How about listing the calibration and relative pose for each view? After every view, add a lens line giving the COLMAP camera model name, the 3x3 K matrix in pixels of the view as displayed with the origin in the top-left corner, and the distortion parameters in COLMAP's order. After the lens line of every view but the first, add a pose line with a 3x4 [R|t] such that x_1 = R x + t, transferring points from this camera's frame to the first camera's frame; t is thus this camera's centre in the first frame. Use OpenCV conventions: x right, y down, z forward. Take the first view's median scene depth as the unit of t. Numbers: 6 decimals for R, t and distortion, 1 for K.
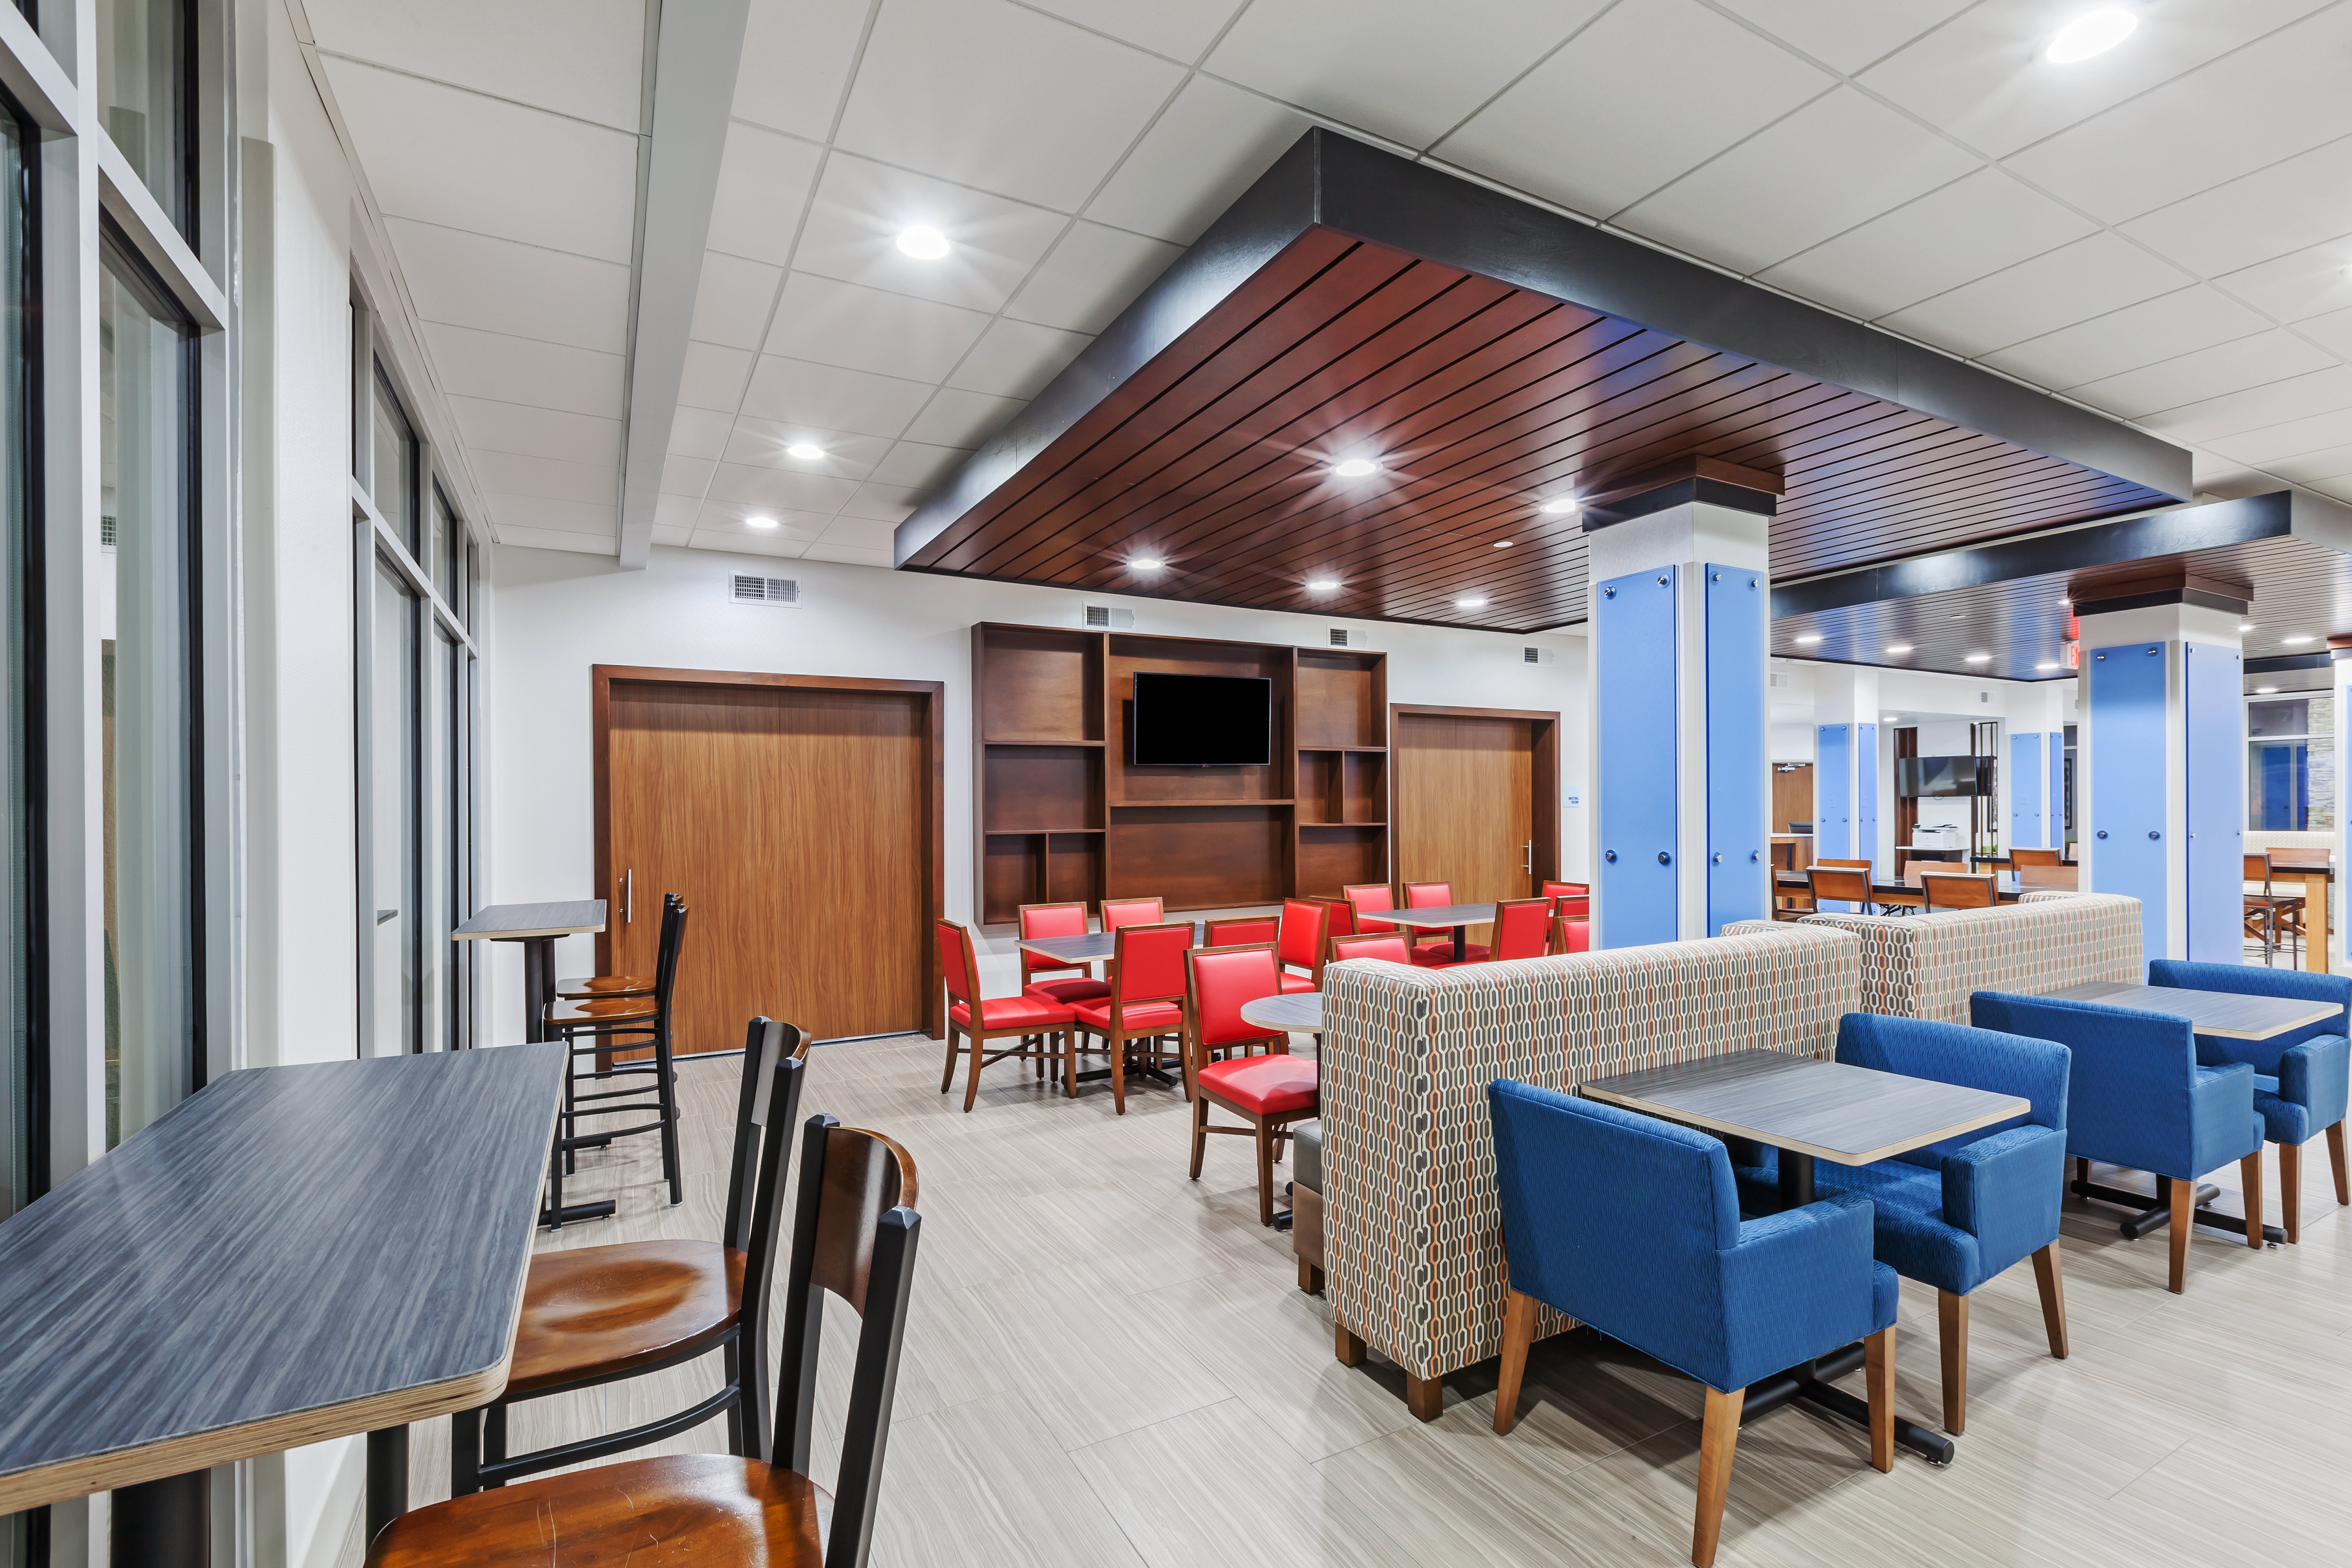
lens RADIAL K [[1060.3, 0, 1182.8], [0, 1060.3, 814.3], [0, 0, 1]] dist [-0.000276, -0.000005]
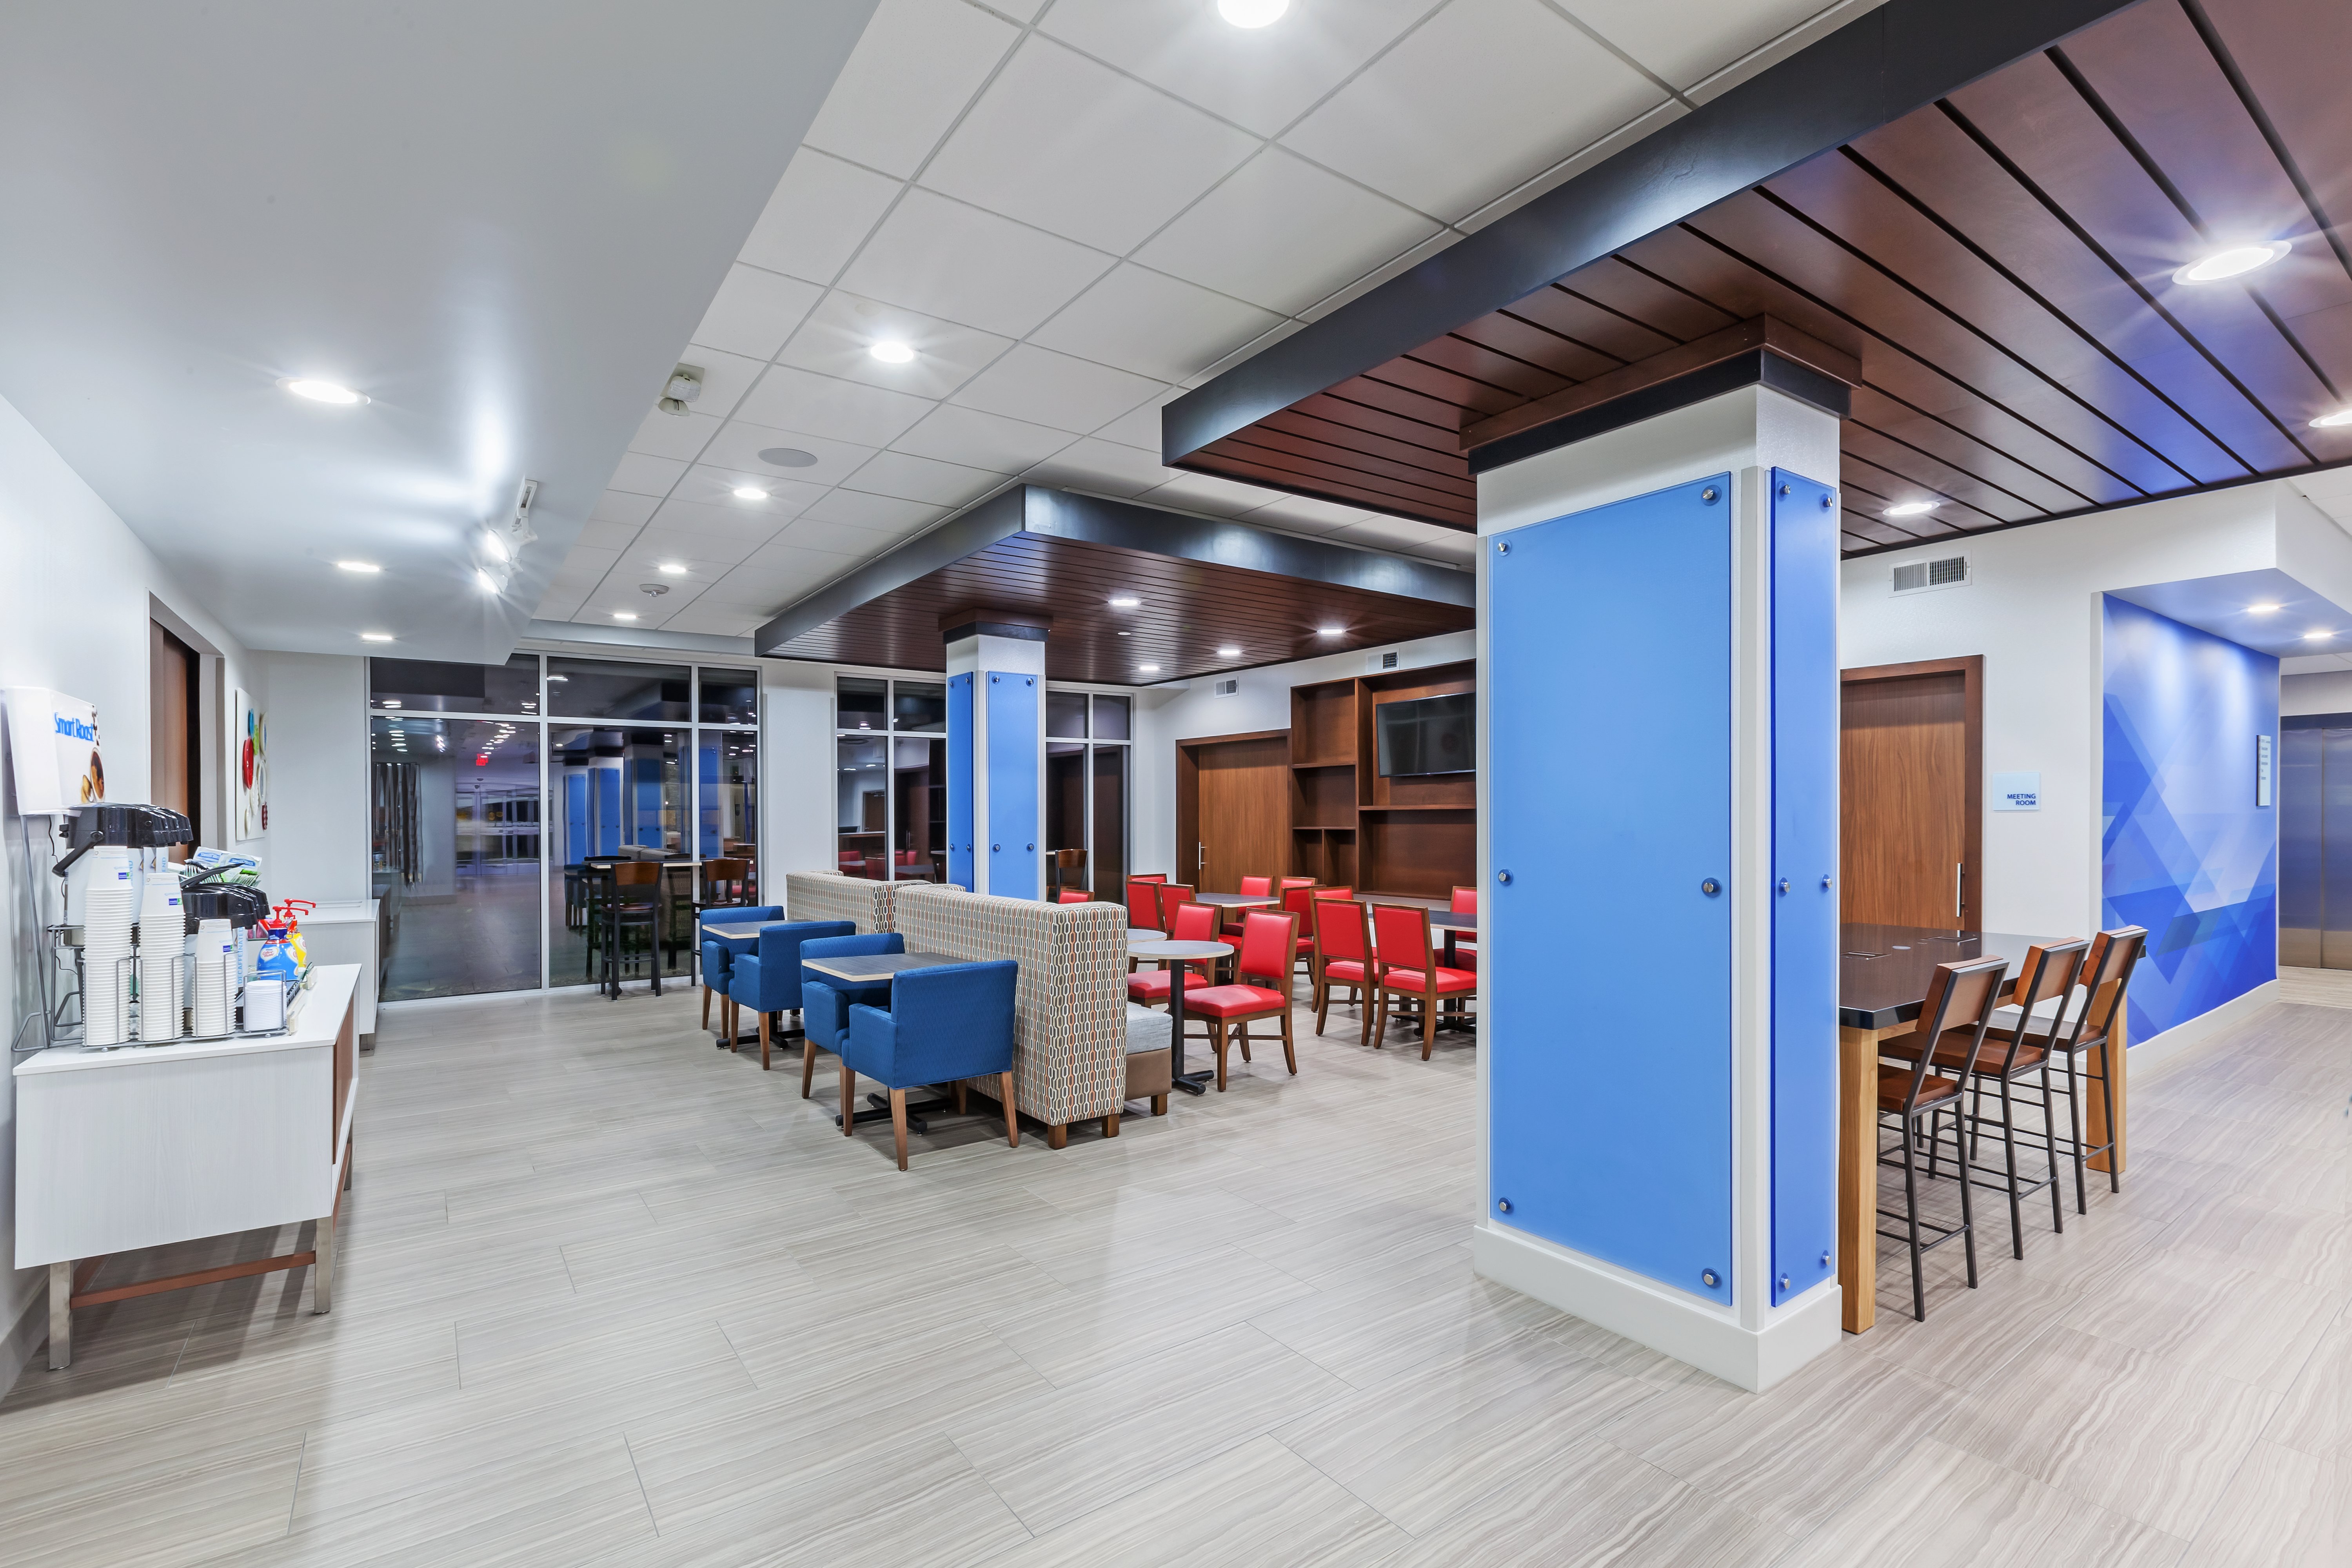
lens RADIAL K [[1060.3, 0, 1182.8], [0, 1060.3, 814.3], [0, 0, 1]] dist [-0.000276, -0.000005]
pose [[0.119606, 0.010136, -0.992770, 1.367019], [-0.000327, 0.999948, 0.010170, -0.017400], [0.992821, -0.000892, 0.119603, 0.704365]]
